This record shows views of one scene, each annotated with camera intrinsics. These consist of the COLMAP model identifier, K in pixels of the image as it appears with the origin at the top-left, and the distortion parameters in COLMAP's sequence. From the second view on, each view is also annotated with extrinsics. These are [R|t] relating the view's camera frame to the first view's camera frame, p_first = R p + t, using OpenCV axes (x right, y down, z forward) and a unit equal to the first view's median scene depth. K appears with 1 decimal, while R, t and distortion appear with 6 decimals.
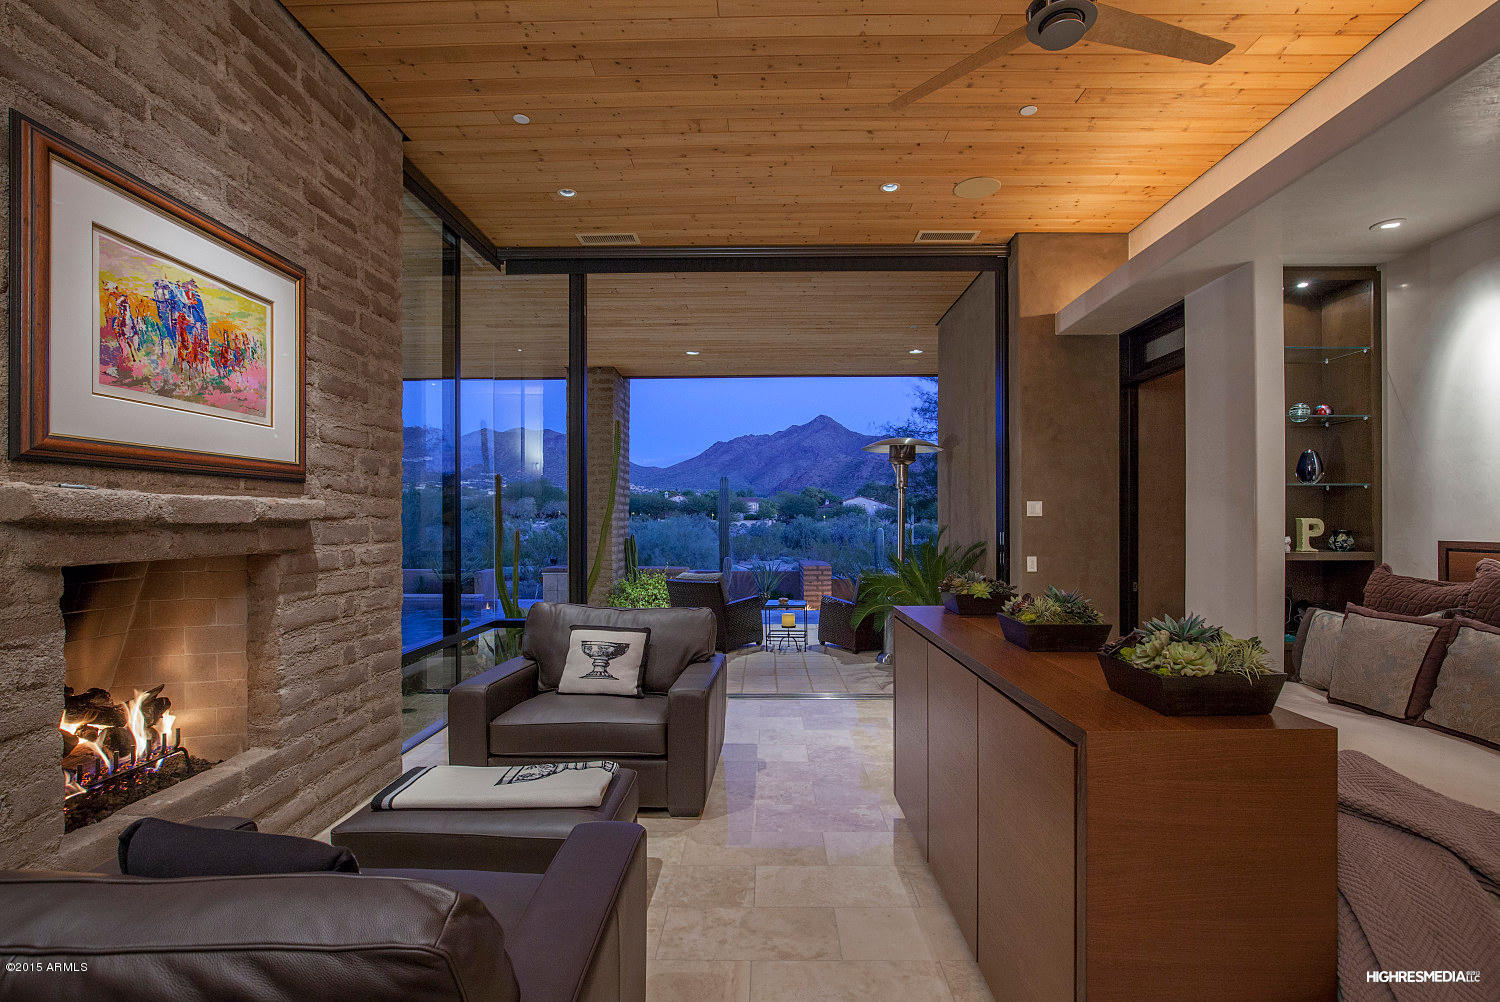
lens RADIAL K [[695.9, 0, 759.3], [0, 695.9, 528.9], [0, 0, 1]] dist [-0.015375, 0.003073]
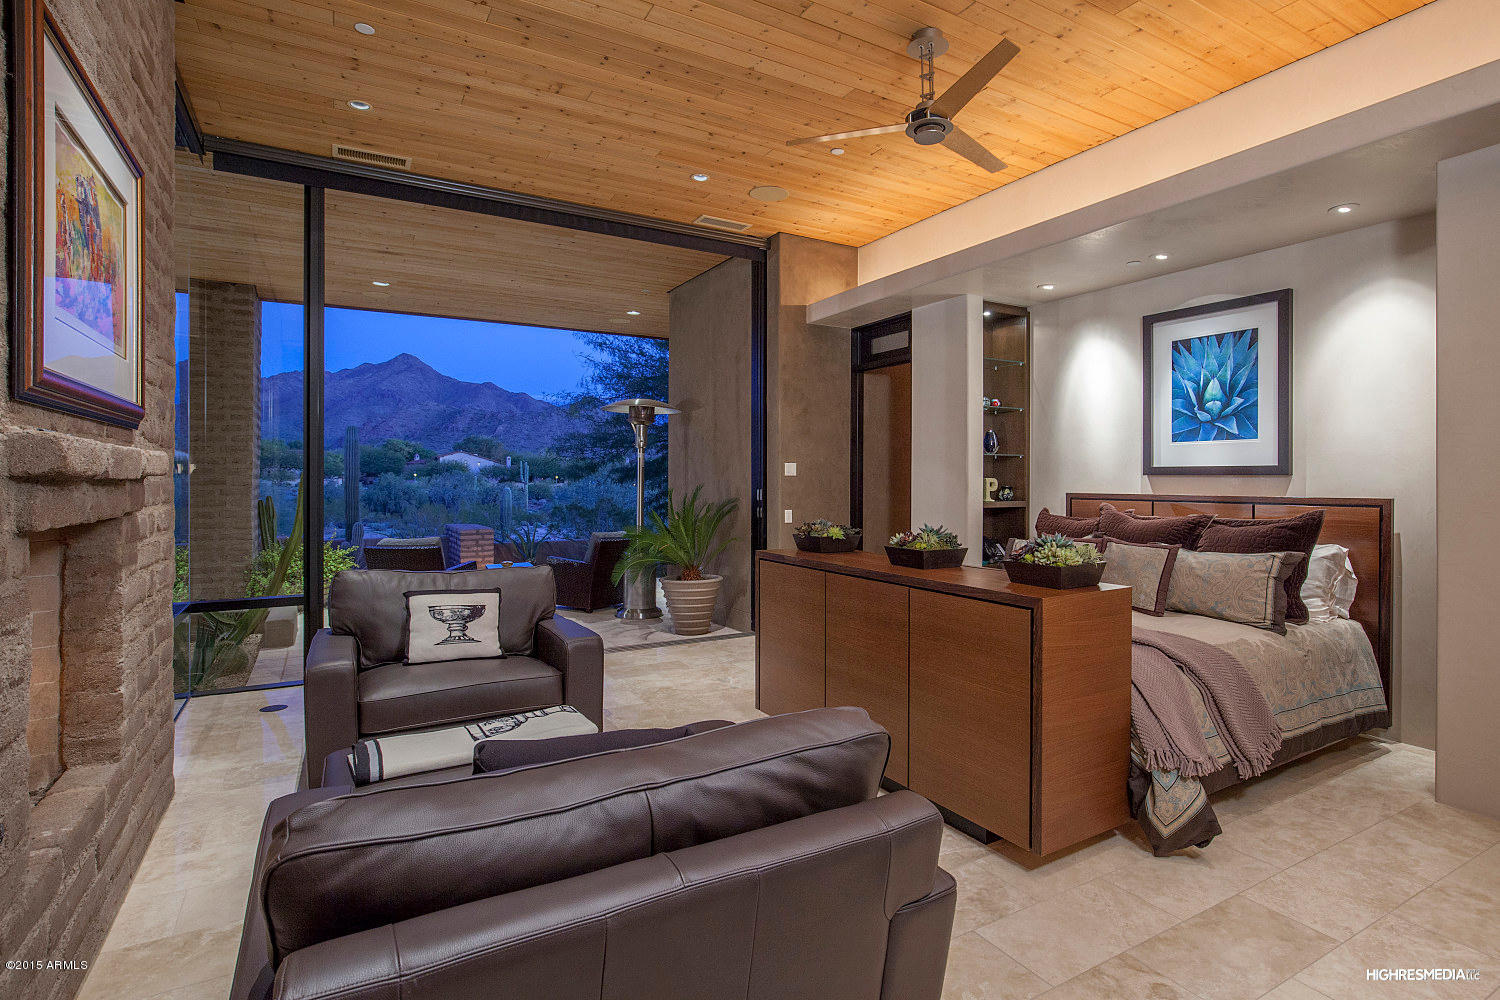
lens RADIAL K [[761.5, 0, 750.2], [0, 761.5, 493.8], [0, 0, 1]] dist [-0.003519, -0.000834]
pose [[0.862565, -0.006909, 0.505899, -0.387232], [0.003657, 0.999966, 0.007422, 0.003507], [-0.505933, -0.004552, 0.862561, -0.097399]]
